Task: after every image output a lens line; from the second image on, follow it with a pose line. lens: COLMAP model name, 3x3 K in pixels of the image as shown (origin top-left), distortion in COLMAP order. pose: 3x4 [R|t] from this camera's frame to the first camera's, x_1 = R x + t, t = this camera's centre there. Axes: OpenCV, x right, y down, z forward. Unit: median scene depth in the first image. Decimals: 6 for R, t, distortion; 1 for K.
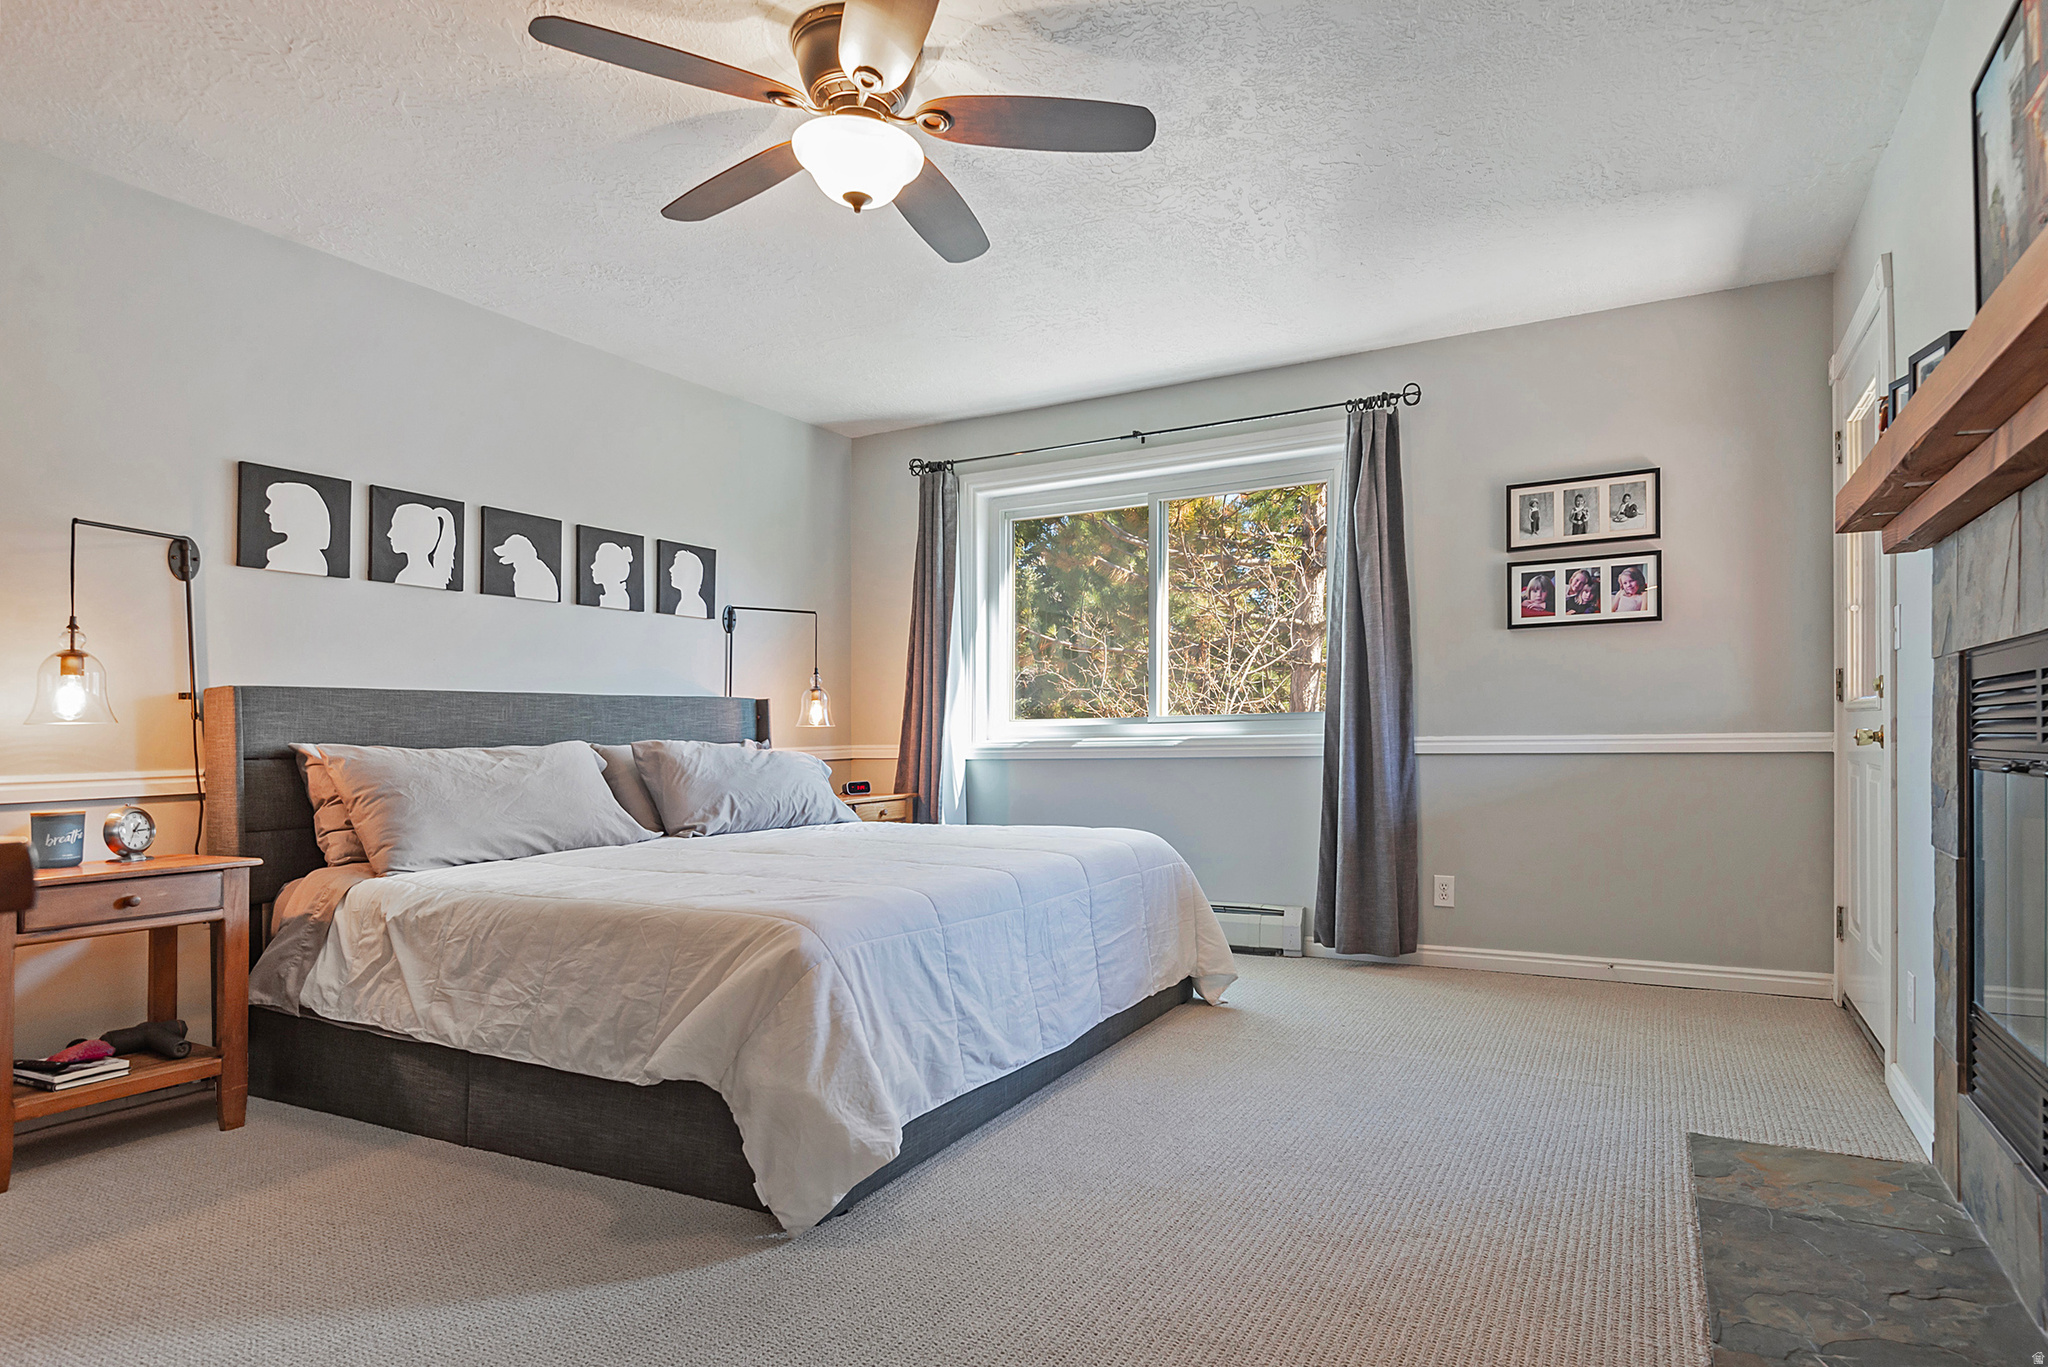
lens RADIAL K [[1109.5, 0, 1034.4], [0, 1109.5, 705.2], [0, 0, 1]] dist [0.008013, 0.000173]
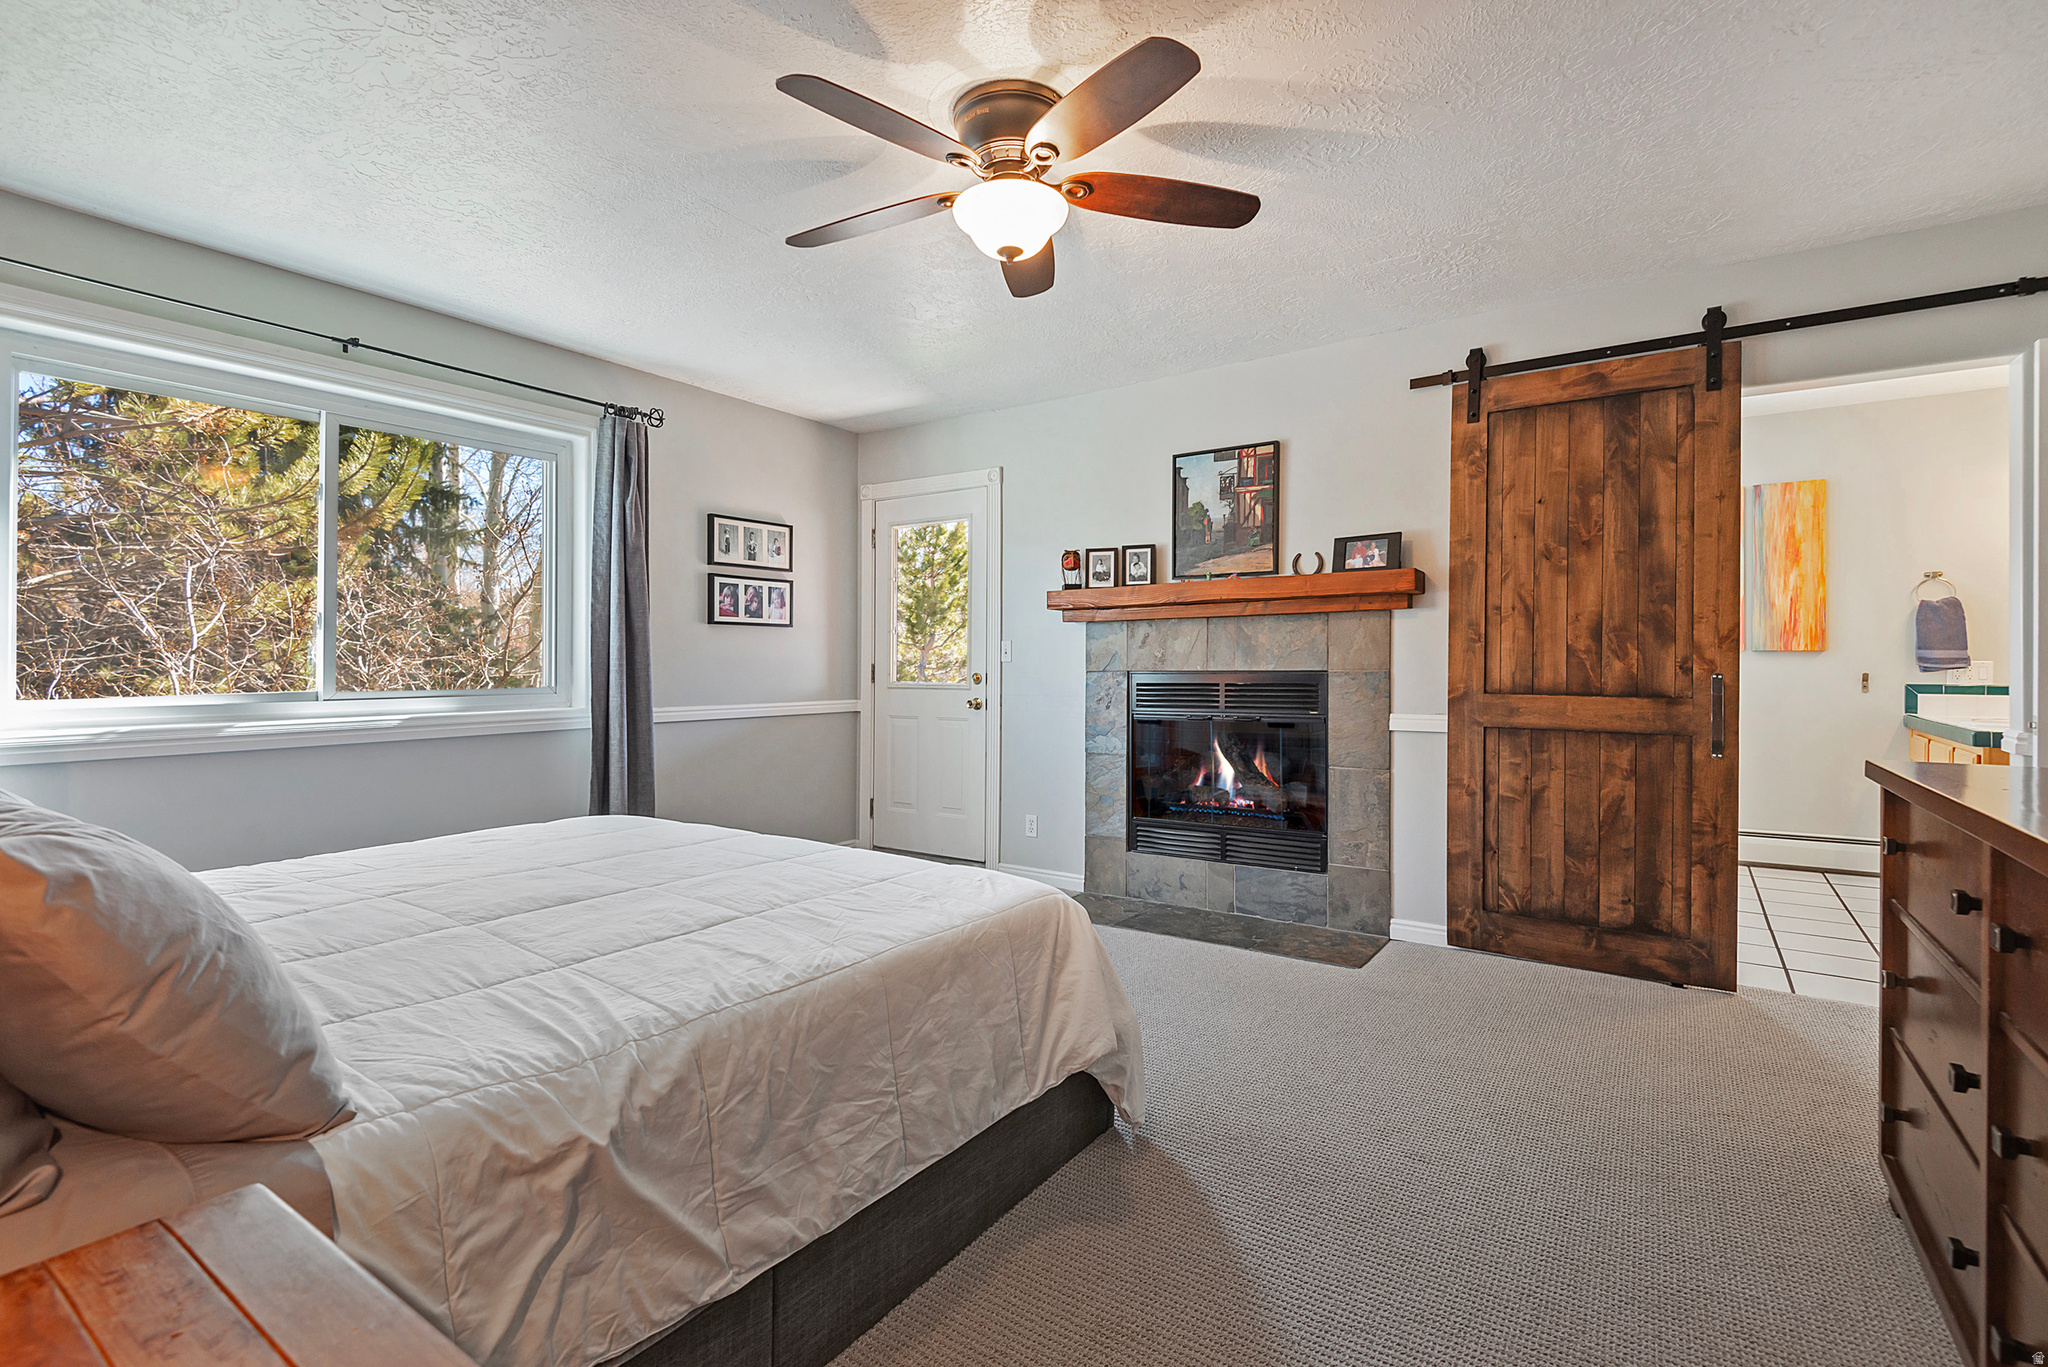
lens RADIAL K [[953.3, 0, 1028.5], [0, 953.3, 679.1], [0, 0, 1]] dist [0.003768, 0.000143]
pose [[0.115547, 0.002567, 0.993299, -0.664598], [-0.023114, 0.999733, 0.000105, -0.012991], [-0.993033, -0.022972, 0.115575, 0.516834]]
